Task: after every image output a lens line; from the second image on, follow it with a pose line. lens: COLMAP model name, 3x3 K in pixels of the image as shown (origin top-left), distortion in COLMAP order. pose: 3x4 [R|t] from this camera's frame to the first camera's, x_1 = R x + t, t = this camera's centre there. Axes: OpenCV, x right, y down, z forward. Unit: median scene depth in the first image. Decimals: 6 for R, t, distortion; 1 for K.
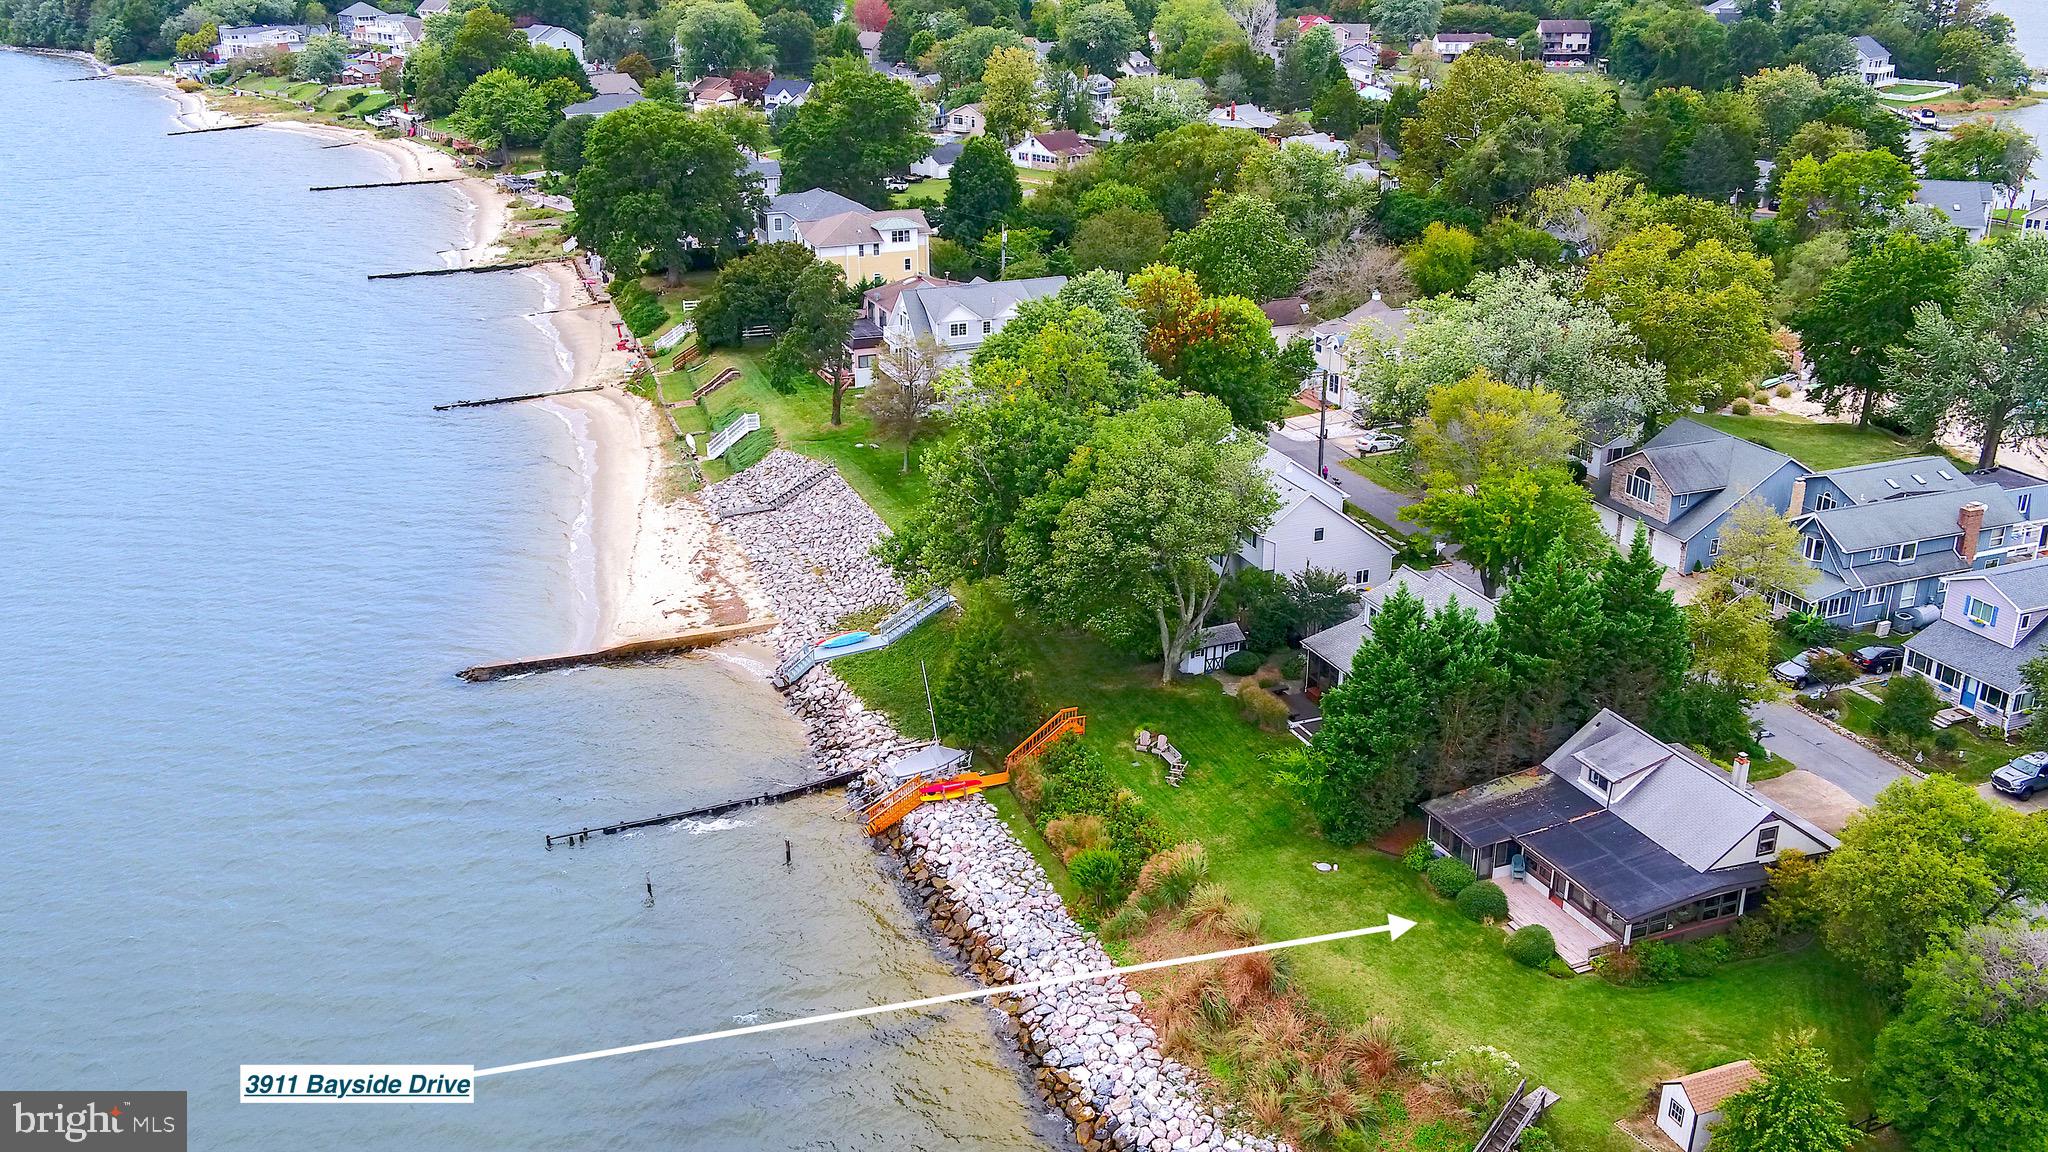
lens RADIAL K [[1767.8, 0, 1017.3], [0, 1767.8, 570.6], [0, 0, 1]] dist [0.000996, 0.002178]
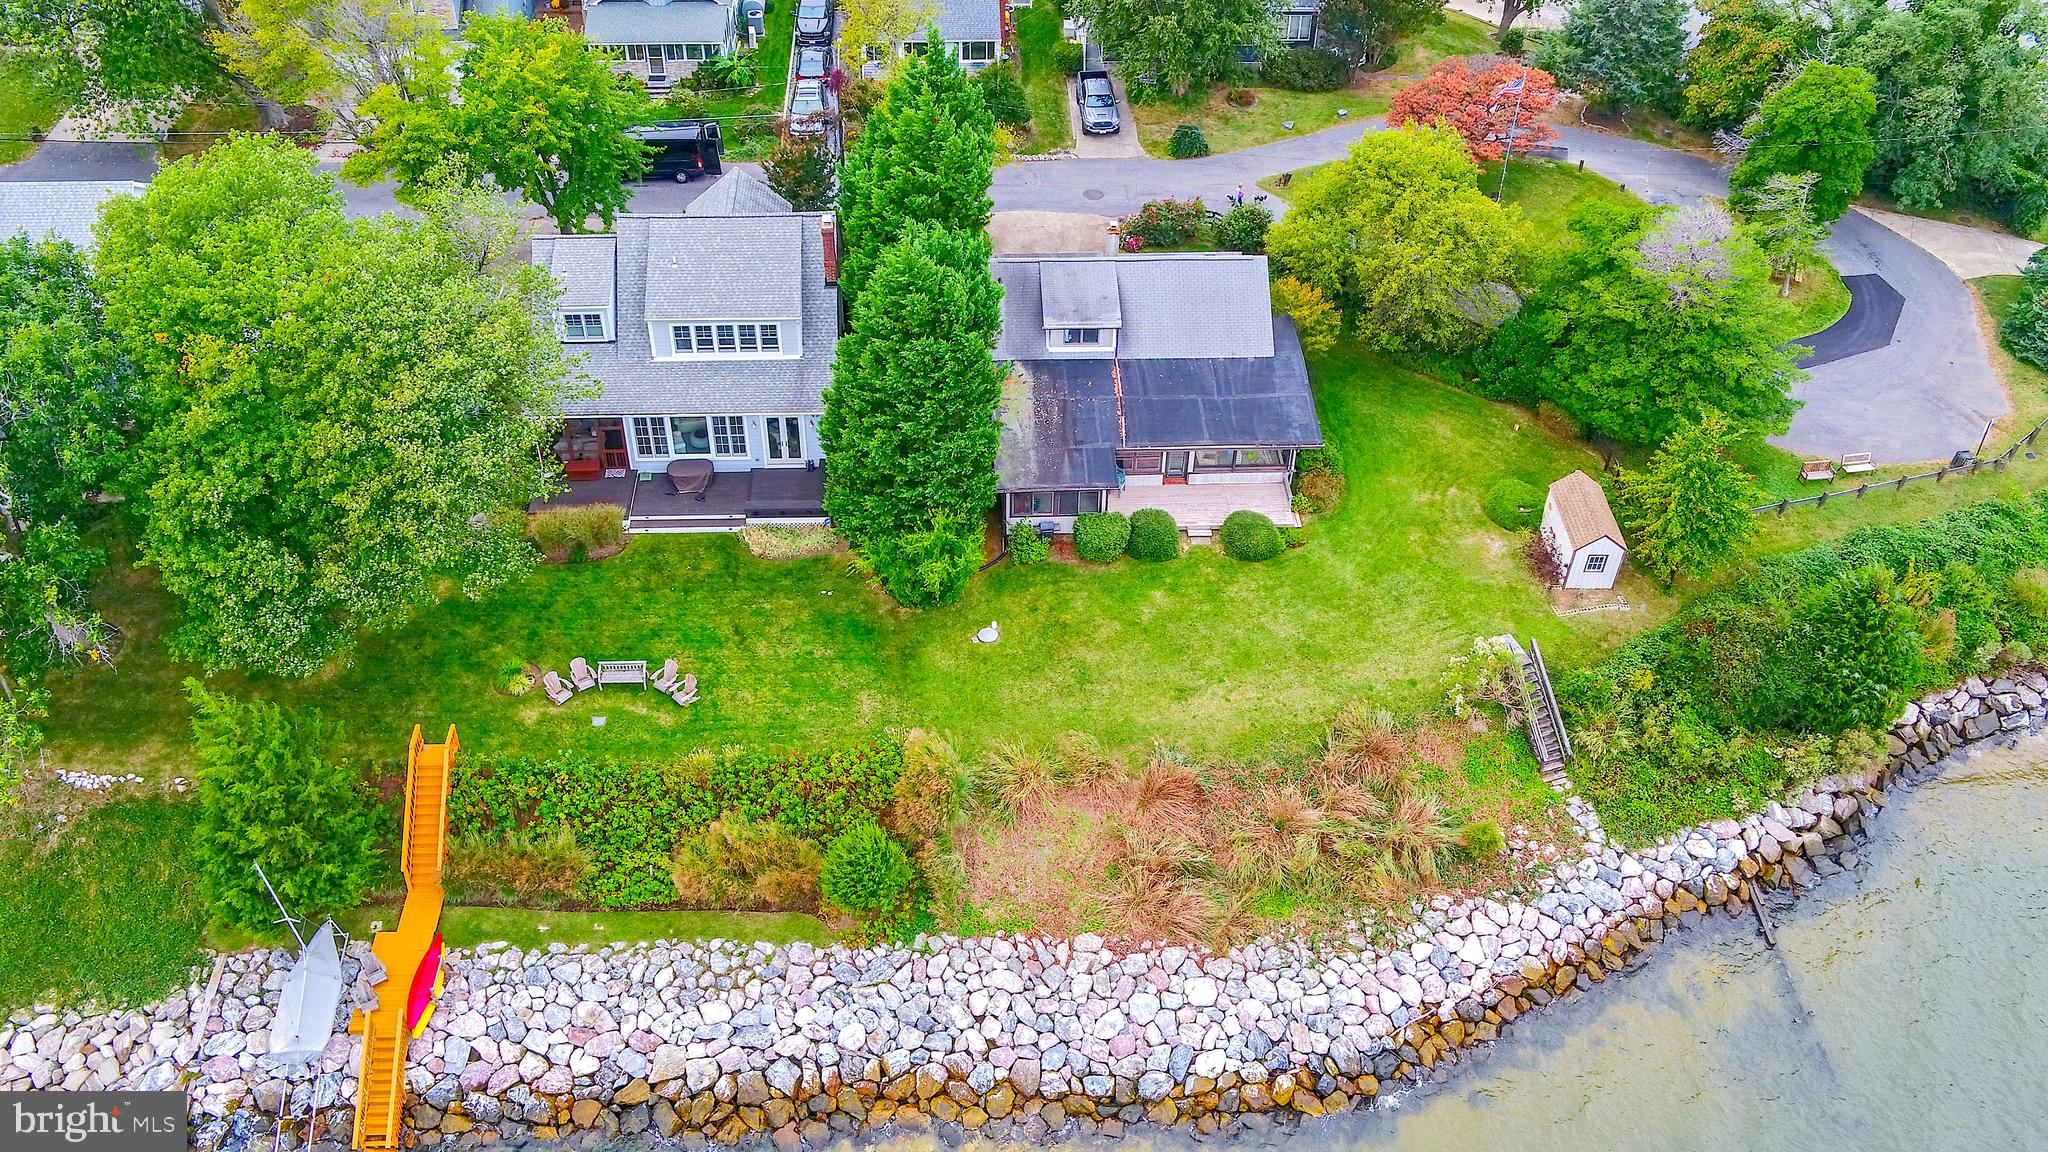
lens RADIAL K [[1699.9, 0, 1008.7], [0, 1699.9, 622.5], [0, 0, 1]] dist [-0.000116, 0.001541]
pose [[0.334522, -0.646701, 0.685473, -0.290977], [0.329243, 0.761745, 0.557982, -0.217763], [-0.883003, 0.039030, 0.467742, 0.627432]]
